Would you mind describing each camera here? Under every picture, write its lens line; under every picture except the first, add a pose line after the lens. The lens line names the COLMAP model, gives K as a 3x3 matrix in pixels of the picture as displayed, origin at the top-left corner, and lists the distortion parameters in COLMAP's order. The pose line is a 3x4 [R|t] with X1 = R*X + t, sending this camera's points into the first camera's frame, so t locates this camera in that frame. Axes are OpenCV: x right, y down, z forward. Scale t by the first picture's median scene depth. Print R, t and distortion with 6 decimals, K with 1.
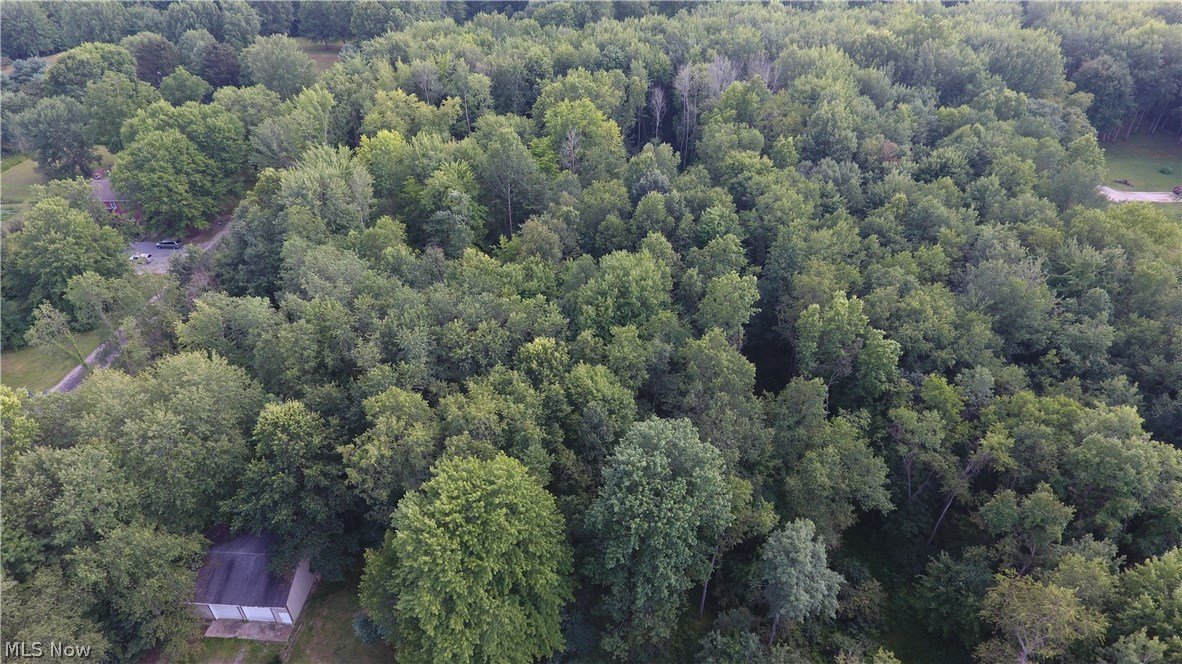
lens RADIAL K [[689.5, 0, 596.0], [0, 689.5, 332.3], [0, 0, 1]] dist [-0.000921, -0.001477]
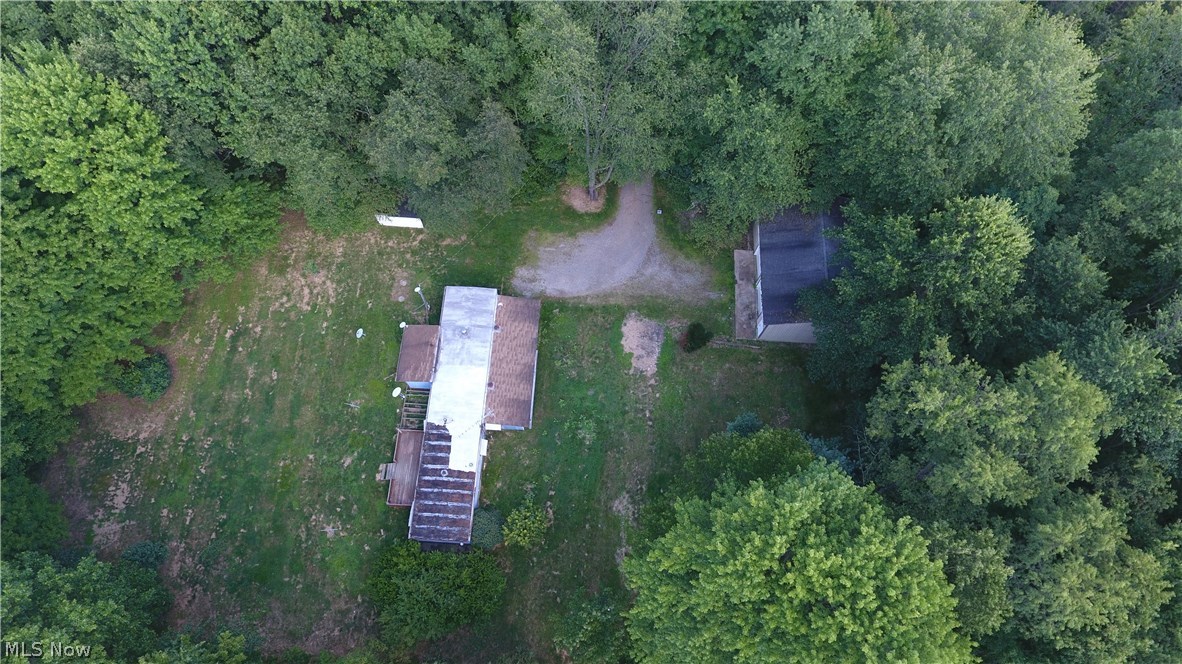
lens RADIAL K [[689.5, 0, 596.0], [0, 689.5, 332.3], [0, 0, 1]] dist [-0.000921, -0.001477]
pose [[0.007087, 0.930051, -0.367362, -0.153424], [-0.603610, 0.296872, 0.739947, -0.084998], [0.797248, 0.216500, 0.563492, 0.404467]]
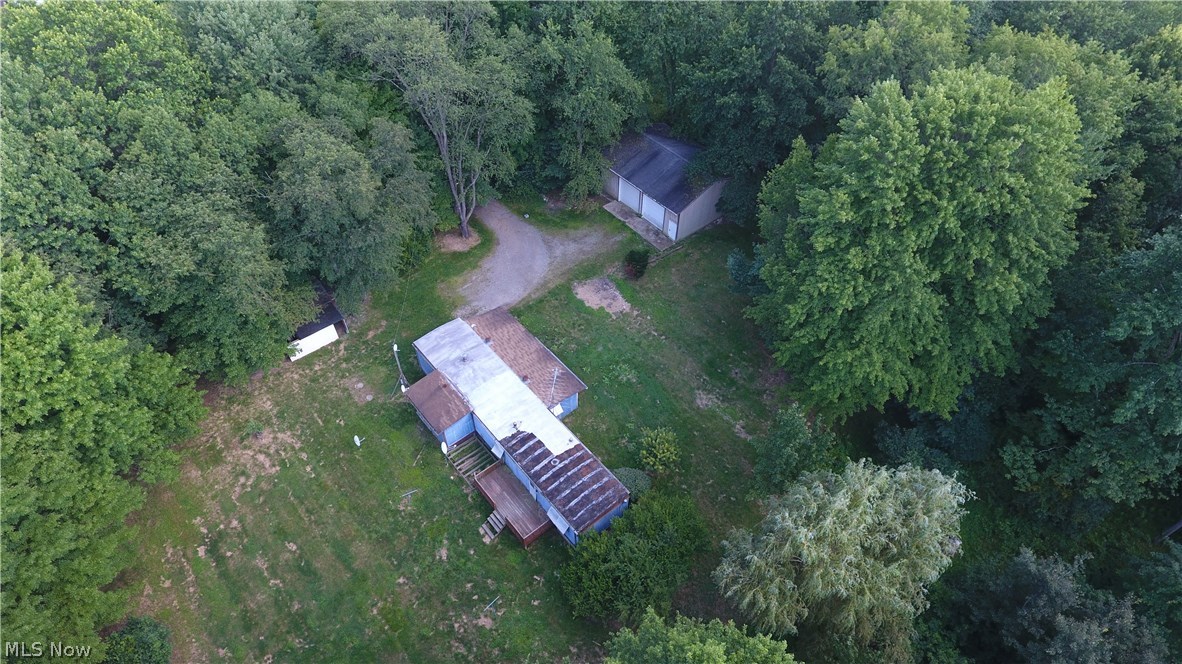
lens RADIAL K [[689.5, 0, 596.0], [0, 689.5, 332.3], [0, 0, 1]] dist [-0.000921, -0.001477]
pose [[0.686246, 0.541848, -0.485250, 0.000798], [-0.430757, 0.840308, 0.329137, 0.290219], [0.586102, -0.016844, 0.810062, 0.206431]]
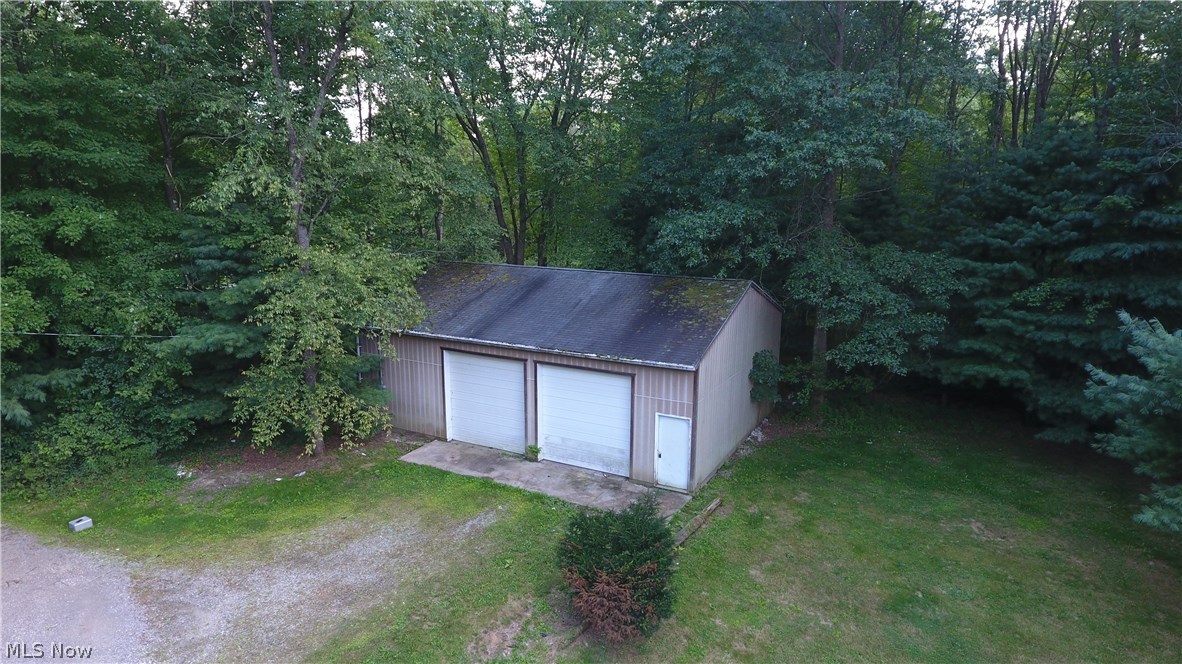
lens RADIAL K [[689.5, 0, 596.0], [0, 689.5, 332.3], [0, 0, 1]] dist [-0.000921, -0.001477]
pose [[0.910543, 0.085268, -0.404525, -0.402483], [-0.243448, 0.901440, -0.357965, 0.510203], [0.334132, 0.424423, 0.841559, 0.808989]]
